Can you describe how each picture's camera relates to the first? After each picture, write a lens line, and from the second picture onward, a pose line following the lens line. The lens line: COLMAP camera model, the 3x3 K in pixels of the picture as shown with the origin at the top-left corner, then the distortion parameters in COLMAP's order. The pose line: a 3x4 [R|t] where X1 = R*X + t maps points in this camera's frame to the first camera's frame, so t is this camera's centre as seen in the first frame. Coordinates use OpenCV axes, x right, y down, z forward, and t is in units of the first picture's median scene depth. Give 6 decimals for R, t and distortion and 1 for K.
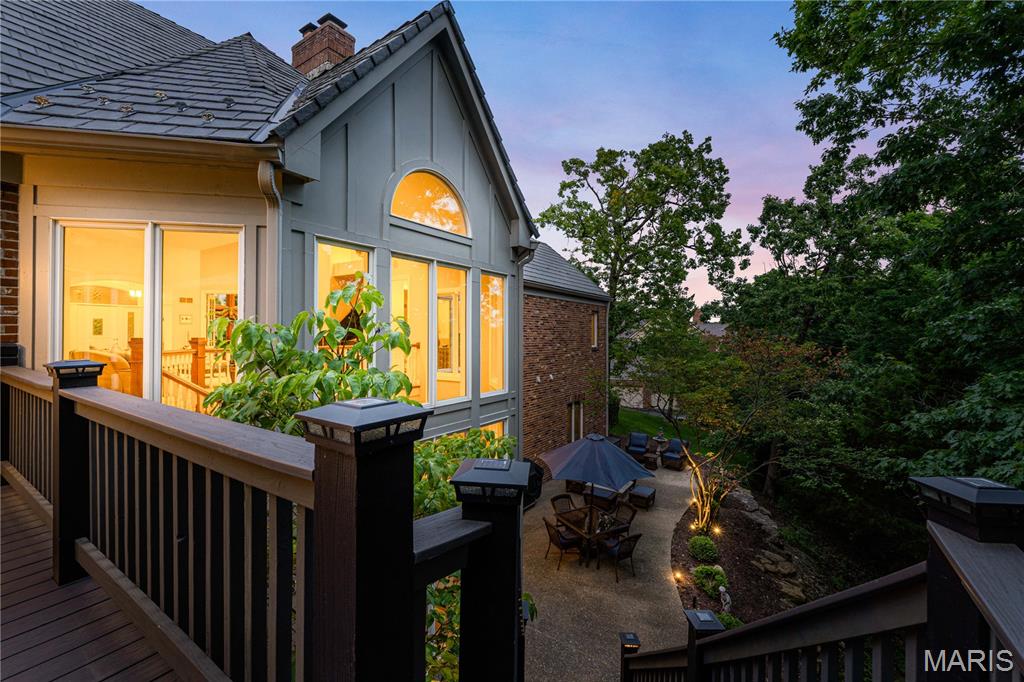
lens RADIAL K [[429.1, 0, 511.7], [0, 429.1, 335.8], [0, 0, 1]] dist [-0.008381, 0.000299]
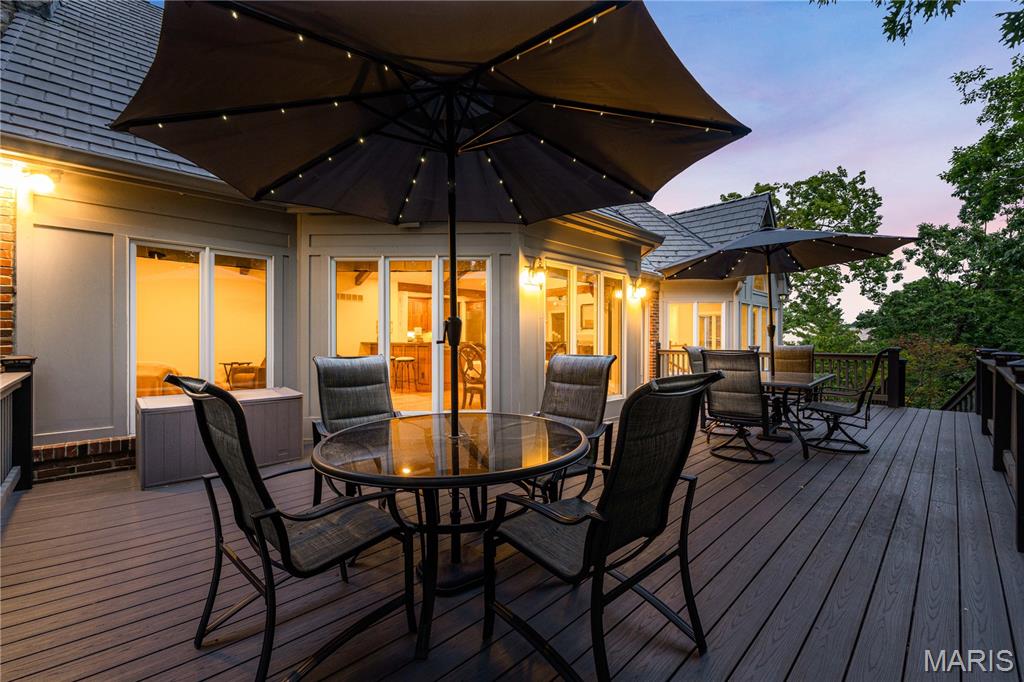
lens RADIAL K [[429.1, 0, 509.4], [0, 429.1, 342.4], [0, 0, 1]] dist [-0.008381, 0.000299]
pose [[0.977433, 0.002055, -0.211234, -0.280697], [-0.000472, 0.999971, 0.007543, -0.000532], [0.211243, -0.007274, 0.977406, -0.414009]]
